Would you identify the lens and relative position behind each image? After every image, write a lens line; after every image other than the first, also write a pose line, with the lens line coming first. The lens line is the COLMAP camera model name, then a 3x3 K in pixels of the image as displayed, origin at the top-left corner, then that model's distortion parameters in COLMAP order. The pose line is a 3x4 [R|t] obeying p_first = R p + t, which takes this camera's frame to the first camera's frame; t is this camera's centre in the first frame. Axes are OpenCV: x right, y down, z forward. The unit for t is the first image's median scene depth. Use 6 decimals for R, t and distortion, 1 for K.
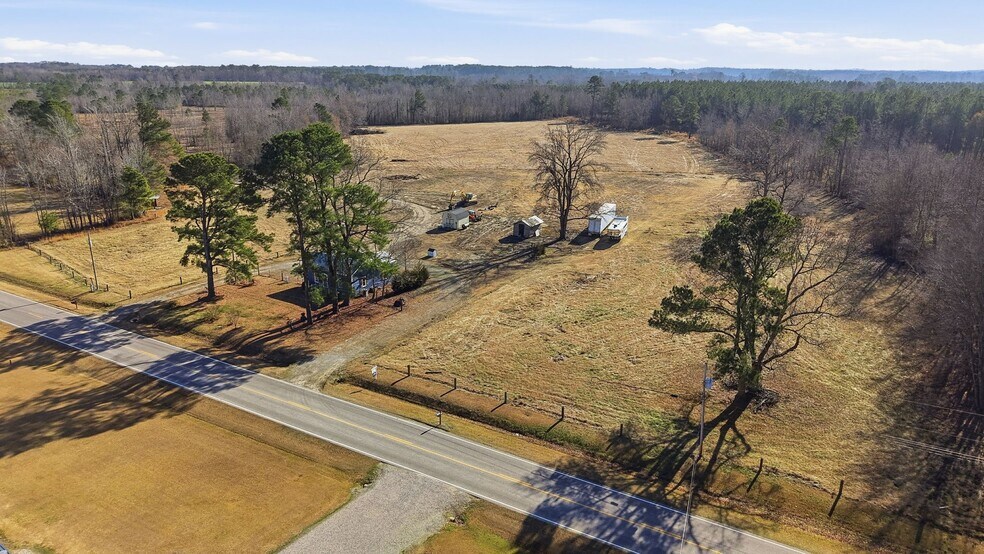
lens RADIAL K [[661.1, 0, 489.1], [0, 661.1, 276.2], [0, 0, 1]] dist [0.034796, -0.051191]
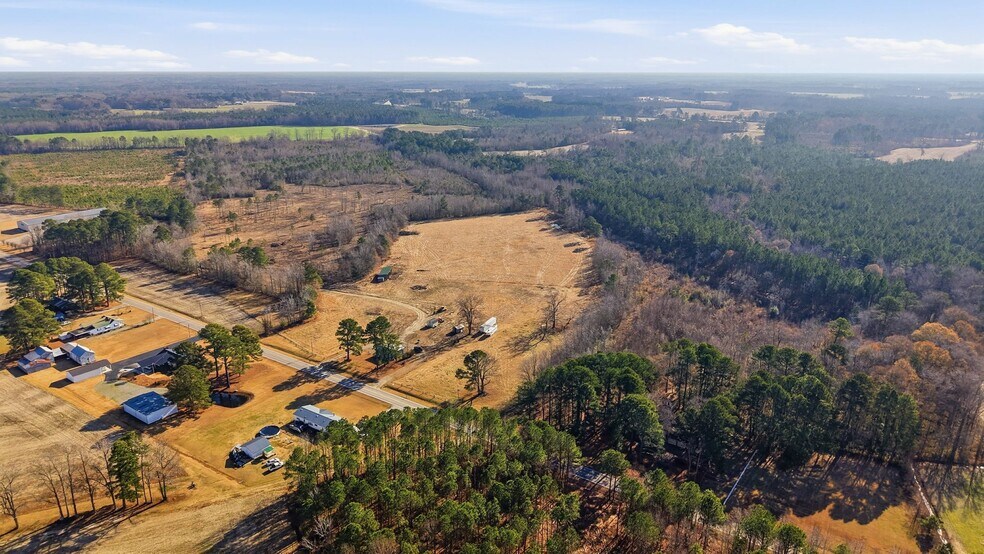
lens RADIAL K [[661.1, 0, 489.1], [0, 661.1, 276.2], [0, 0, 1]] dist [0.034796, -0.051191]
pose [[0.996408, 0.019128, -0.082496, 0.597654], [-0.019009, 0.999817, 0.002232, -0.442992], [0.082523, -0.000656, 0.996589, -2.444569]]
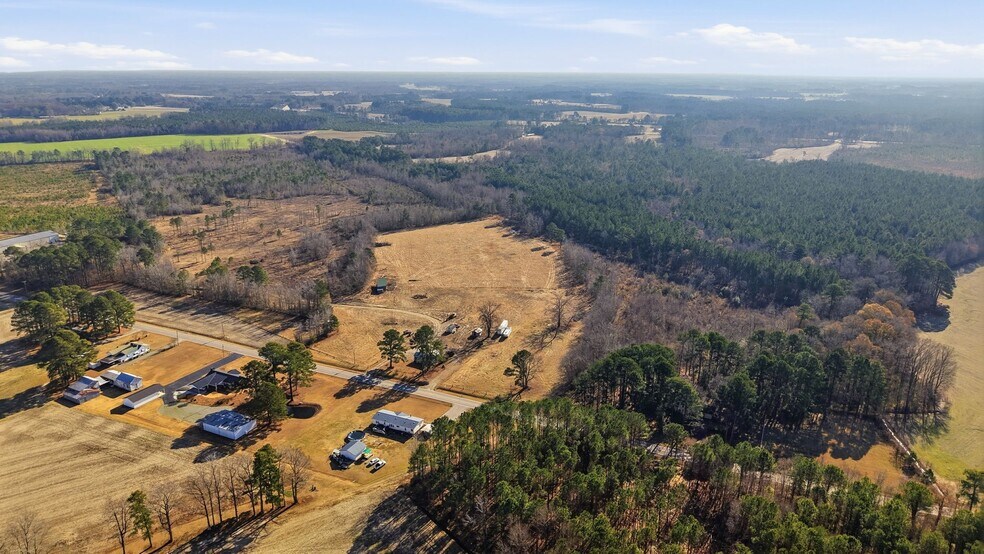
lens RADIAL K [[661.1, 0, 489.1], [0, 661.1, 276.2], [0, 0, 1]] dist [0.034796, -0.051191]
pose [[0.995956, -0.030122, 0.084645, -0.190826], [0.029884, 0.999545, 0.004068, -0.503462], [-0.084729, -0.001522, 0.996403, -2.875064]]
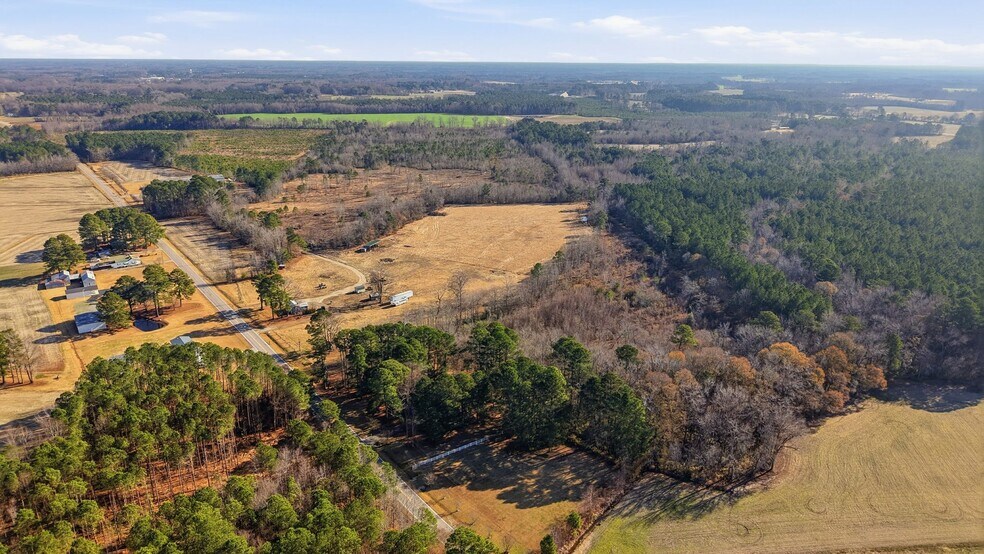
lens RADIAL K [[661.1, 0, 489.1], [0, 661.1, 276.2], [0, 0, 1]] dist [0.034796, -0.051191]
pose [[0.916151, 0.122960, -0.381507, 2.458608], [-0.118377, 0.992332, 0.035559, -0.494855], [0.382954, 0.012584, 0.923682, -2.266562]]
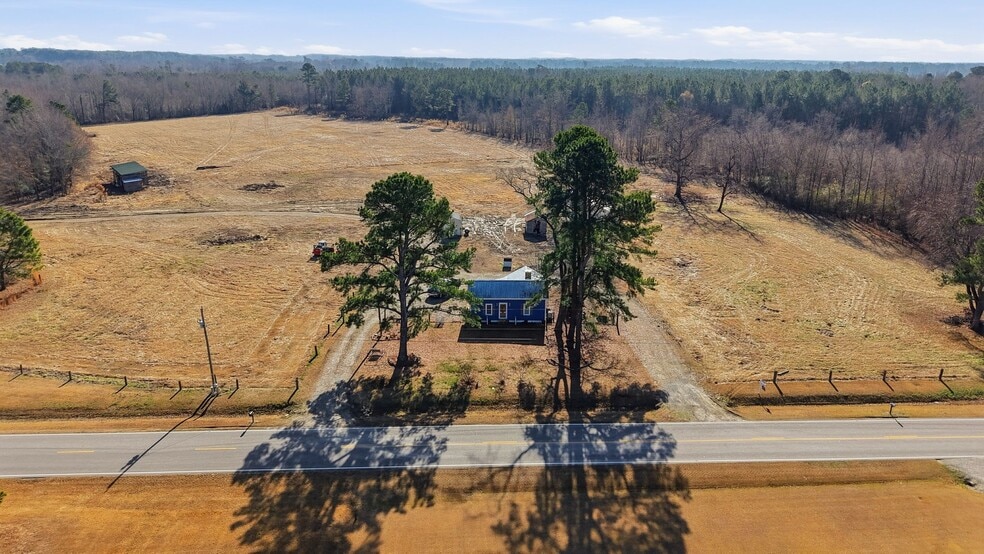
lens RADIAL K [[661.1, 0, 489.1], [0, 661.1, 276.2], [0, 0, 1]] dist [0.034796, -0.051191]
pose [[0.837540, -0.167173, 0.520173, -0.780107], [0.157203, 0.985516, 0.063609, -0.105413], [-0.523272, 0.028498, 0.851689, 0.318760]]
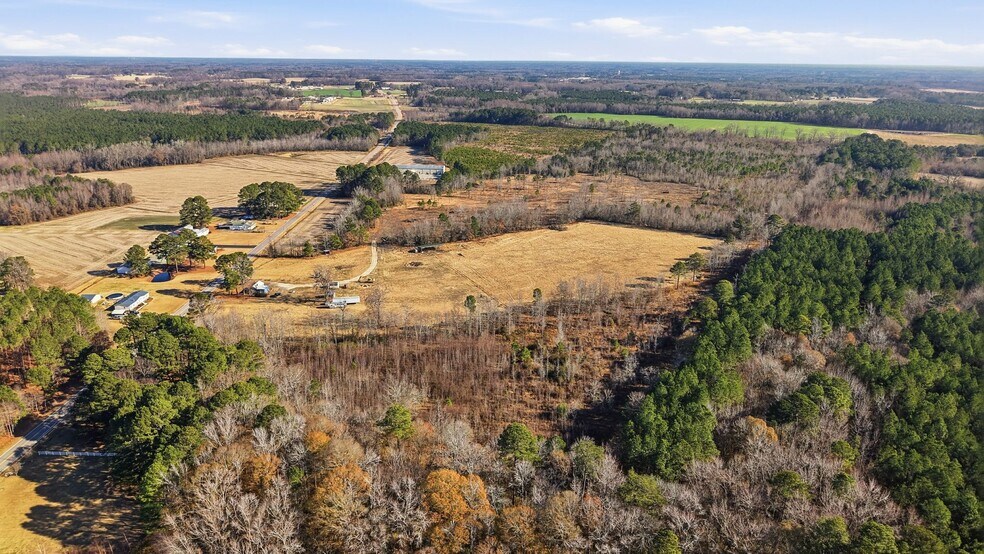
lens RADIAL K [[661.1, 0, 489.1], [0, 661.1, 276.2], [0, 0, 1]] dist [0.034796, -0.051191]
pose [[0.497935, 0.268127, -0.824723, 4.183043], [-0.262553, 0.952981, 0.151306, -1.162506], [0.826515, 0.141193, 0.544920, -0.022082]]
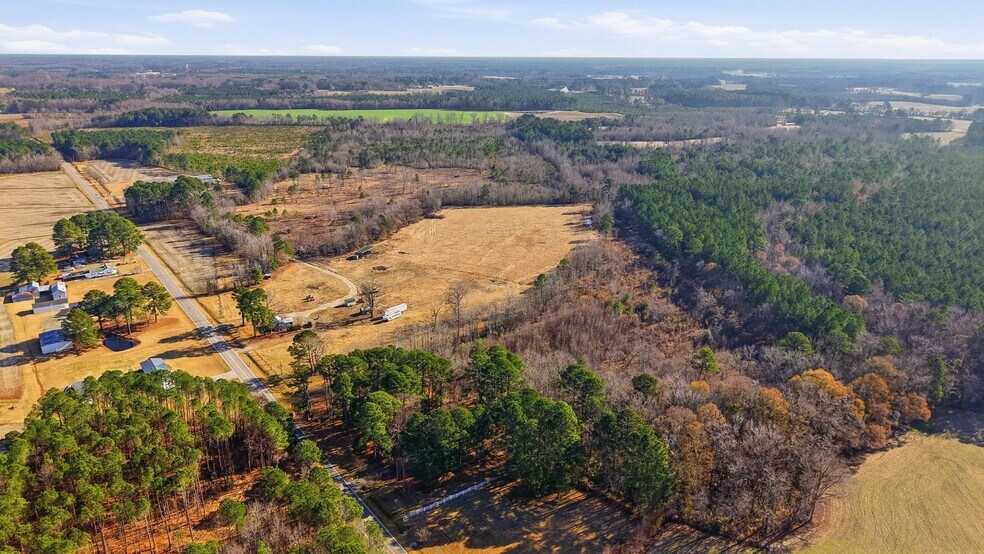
lens RADIAL K [[661.1, 0, 489.1], [0, 661.1, 276.2], [0, 0, 1]] dist [0.034796, -0.051191]
pose [[0.916809, 0.124317, -0.379482, 2.319189], [-0.116880, 0.992229, 0.042675, -0.586579], [0.381838, 0.005229, 0.924214, -1.974824]]
